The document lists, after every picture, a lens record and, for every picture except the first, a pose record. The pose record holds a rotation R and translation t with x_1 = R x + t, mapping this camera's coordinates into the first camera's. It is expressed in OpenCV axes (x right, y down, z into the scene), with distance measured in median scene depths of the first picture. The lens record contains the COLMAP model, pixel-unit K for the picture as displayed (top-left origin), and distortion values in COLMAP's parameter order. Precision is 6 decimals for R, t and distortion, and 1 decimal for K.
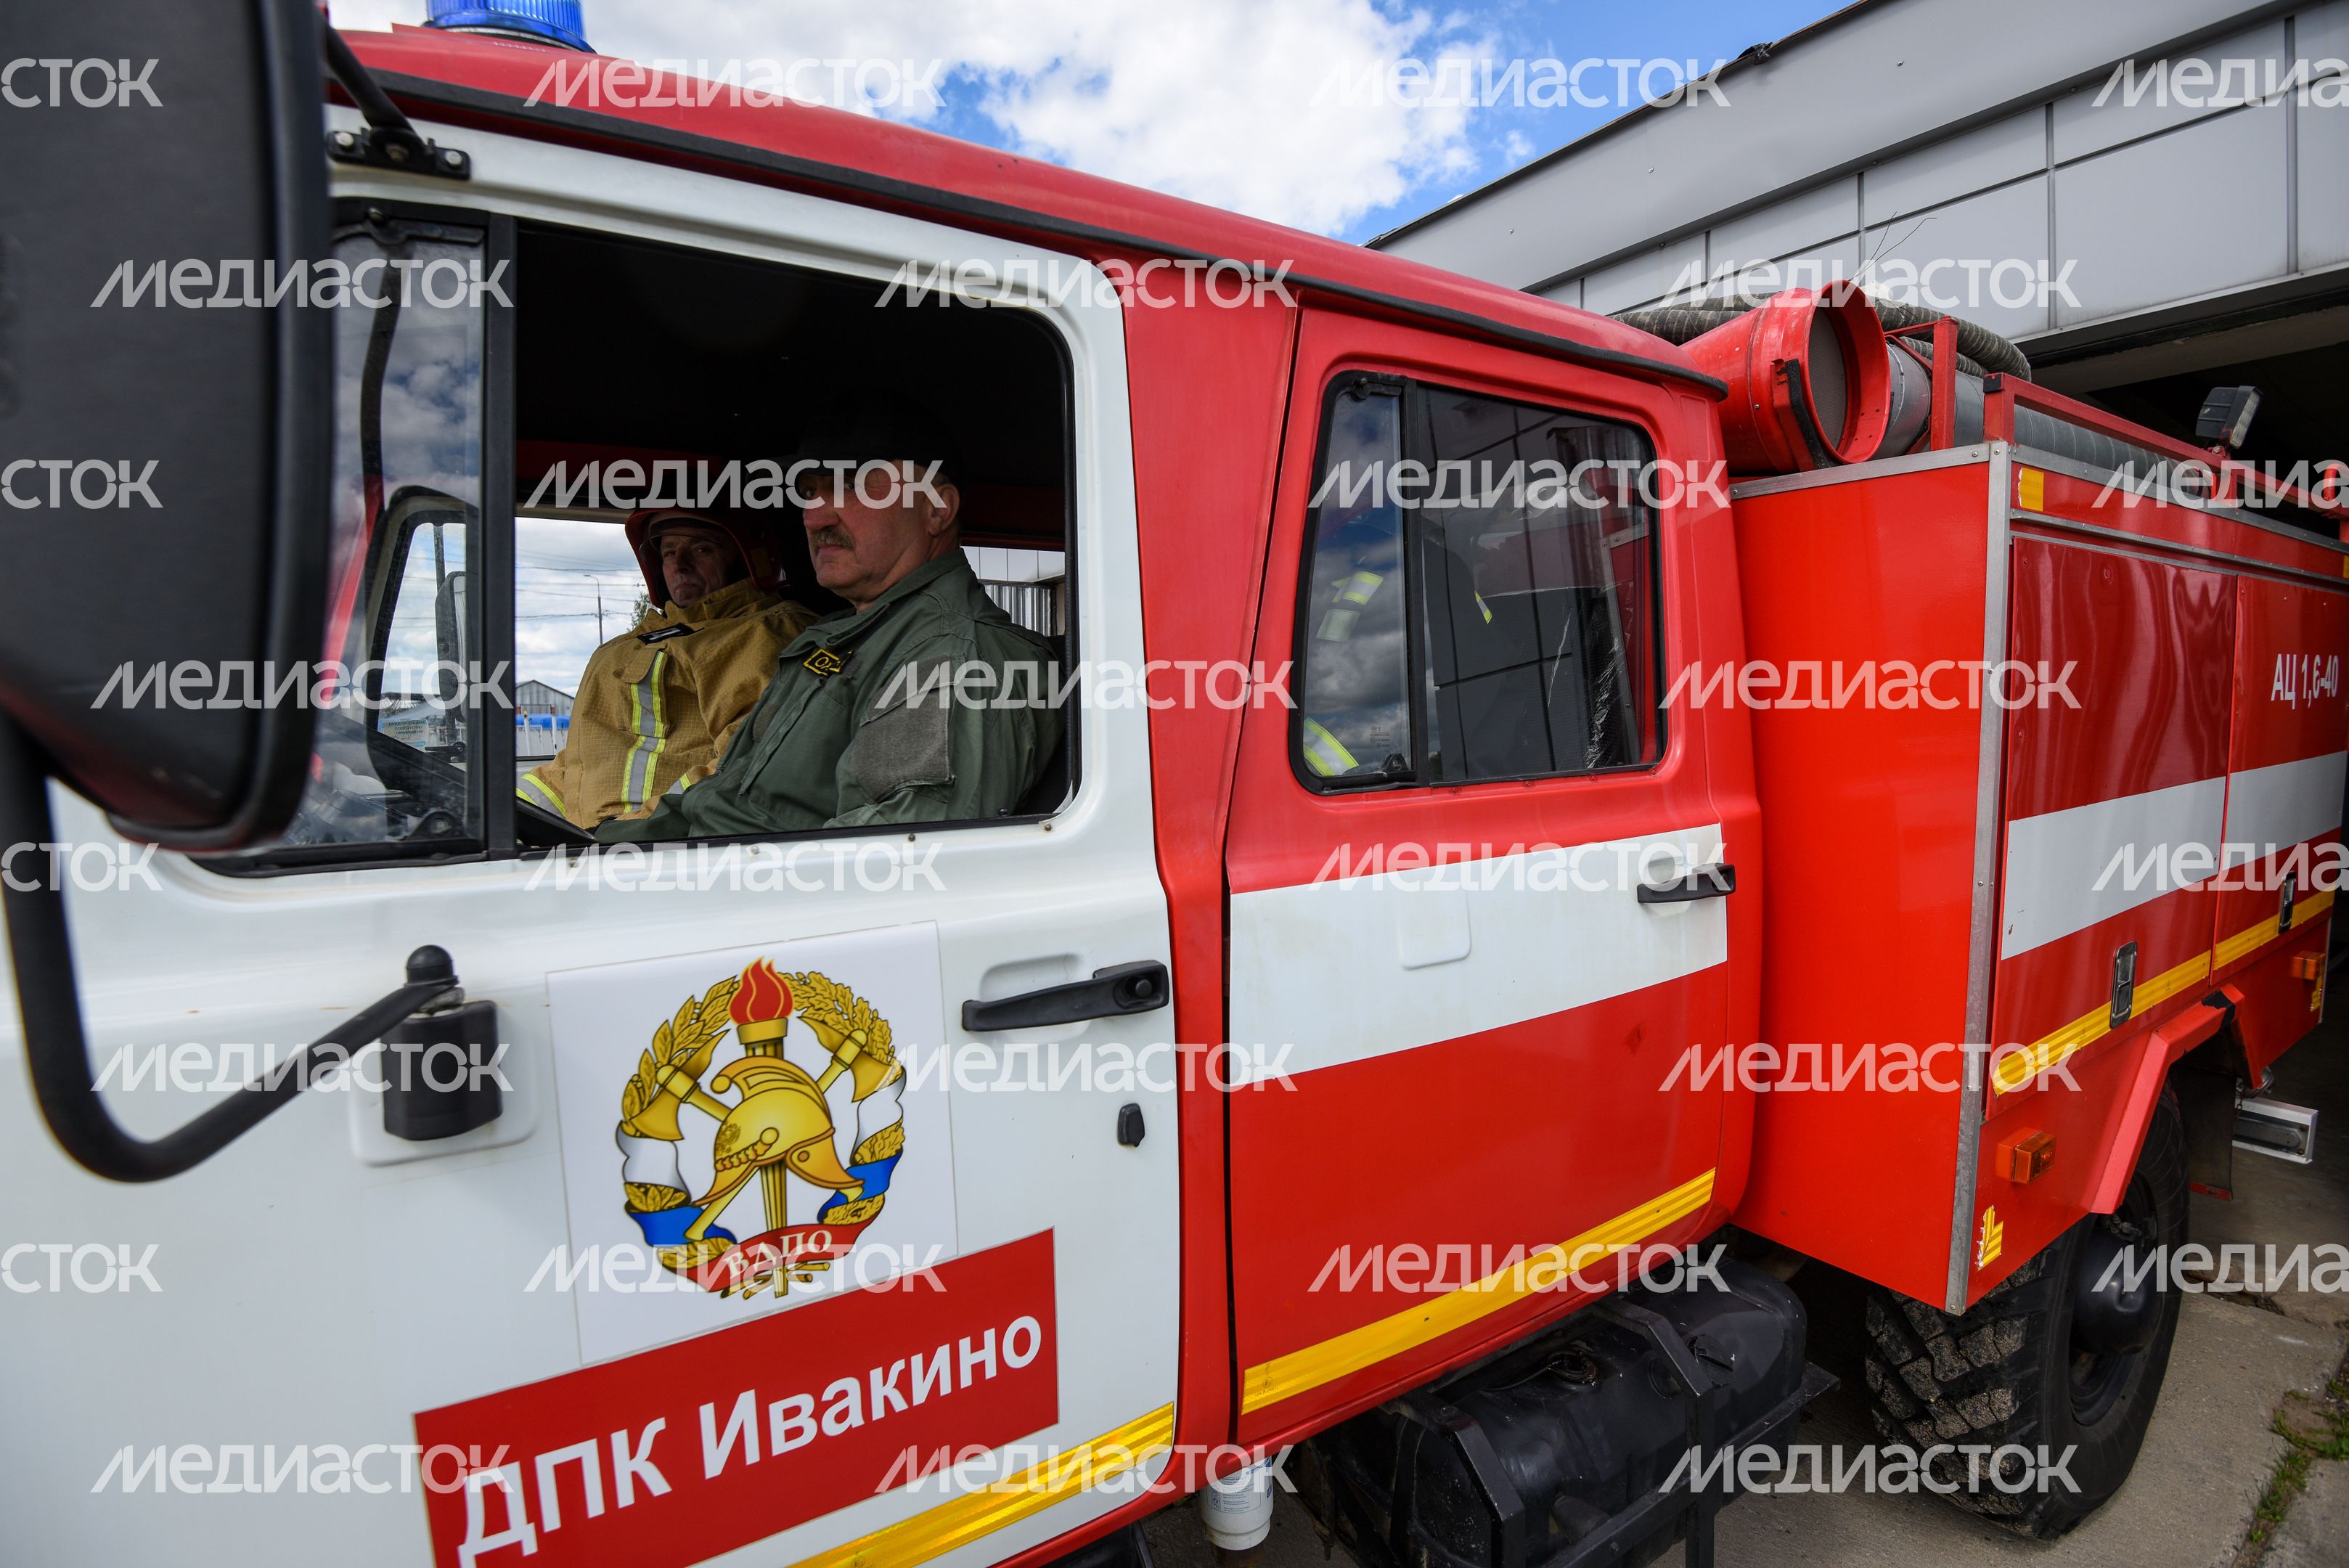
lens RADIAL K [[1101.7, 0, 1174.5], [0, 1101.7, 784.0], [0, 0, 1]] dist [0.000201, -0.000074]
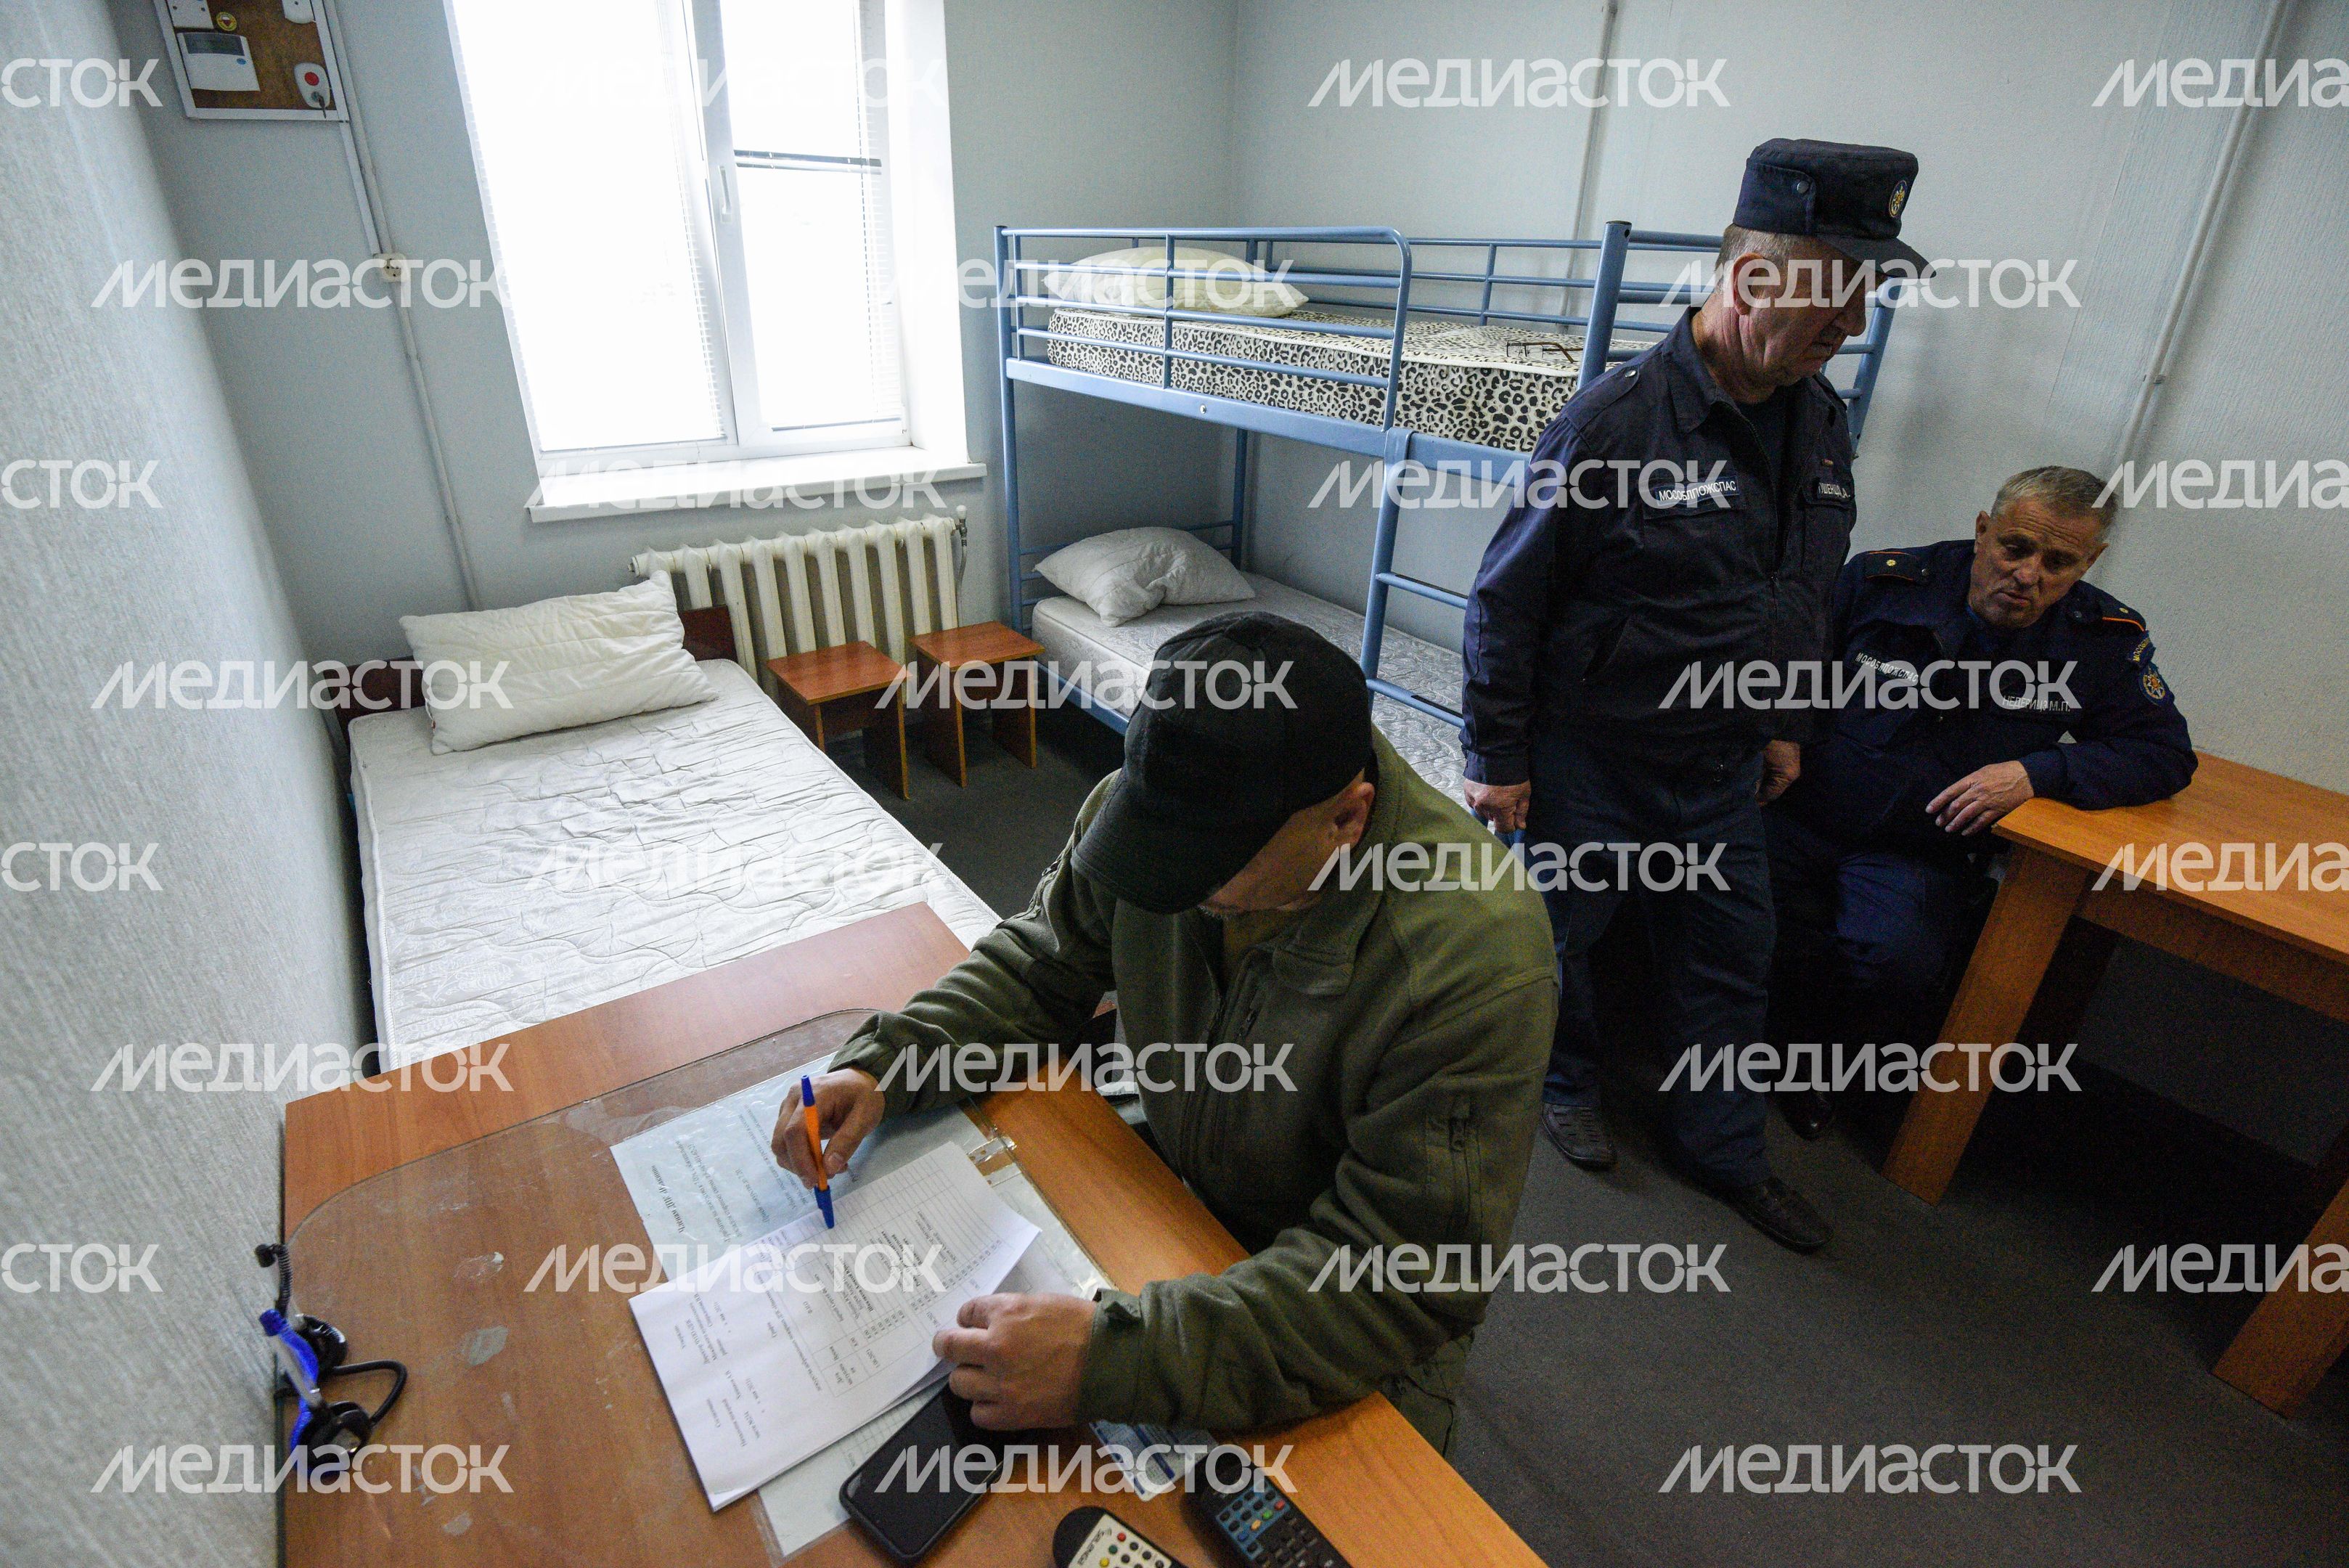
lens RADIAL K [[1101.7, 0, 1174.5], [0, 1101.7, 784.0], [0, 0, 1]] dist [0.000201, -0.000074]
pose [[1.000000, 0.000282, -0.000033, 0.000088], [-0.000282, 1.000000, -0.000483, 0.363888], [0.000033, 0.000483, 1.000000, 0.000210]]
